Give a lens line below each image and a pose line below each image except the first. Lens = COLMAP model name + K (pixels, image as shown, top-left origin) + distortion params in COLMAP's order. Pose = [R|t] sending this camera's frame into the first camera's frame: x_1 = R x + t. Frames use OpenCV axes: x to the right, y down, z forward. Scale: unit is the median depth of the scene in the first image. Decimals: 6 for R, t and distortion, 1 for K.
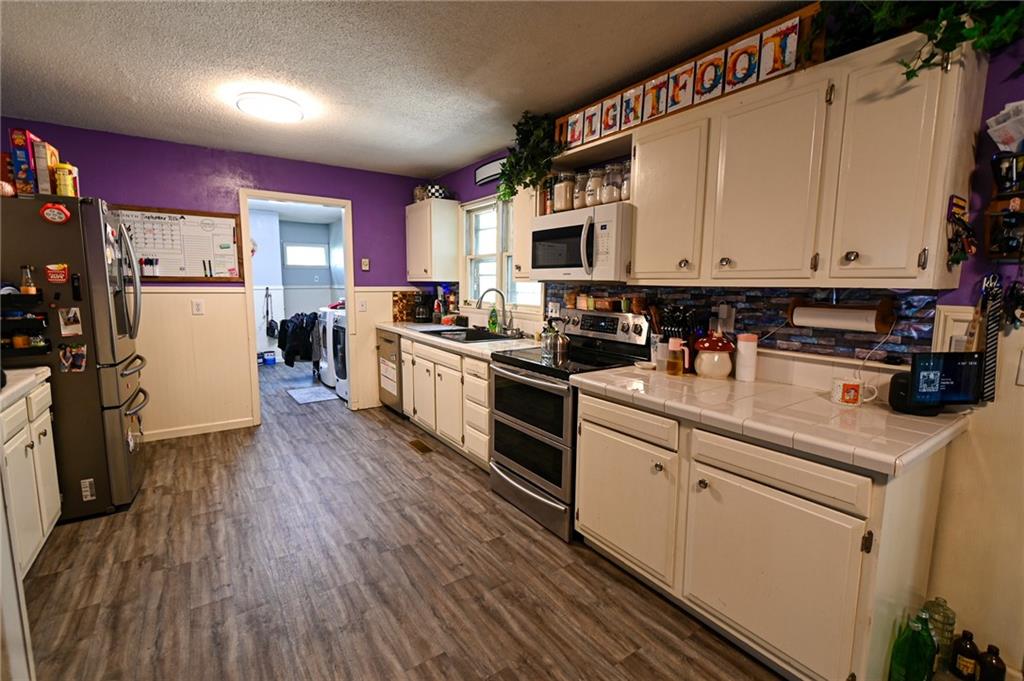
lens RADIAL K [[452.3, 0, 512.0], [0, 452.3, 339.9], [0, 0, 1]] dist [0.008325, -0.000926]
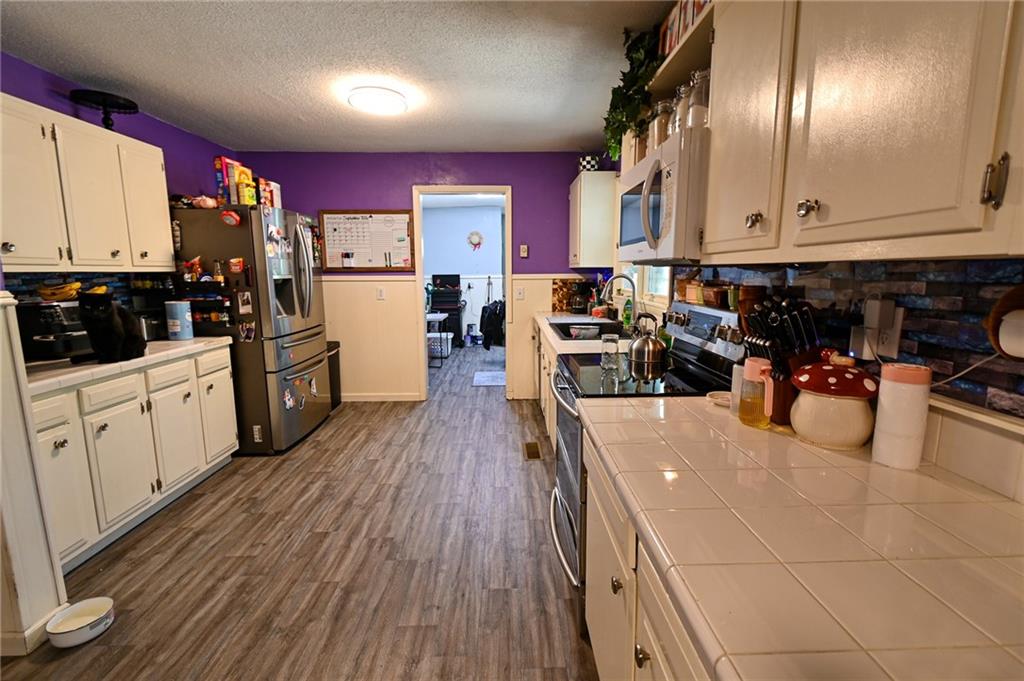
lens RADIAL K [[452.3, 0, 515.3], [0, 452.3, 340.4], [0, 0, 1]] dist [0.008325, -0.000926]
pose [[0.835290, 0.069527, -0.545395, 0.307725], [-0.055807, 0.997570, 0.041701, -0.024322], [0.546970, -0.004395, 0.837141, 0.278859]]
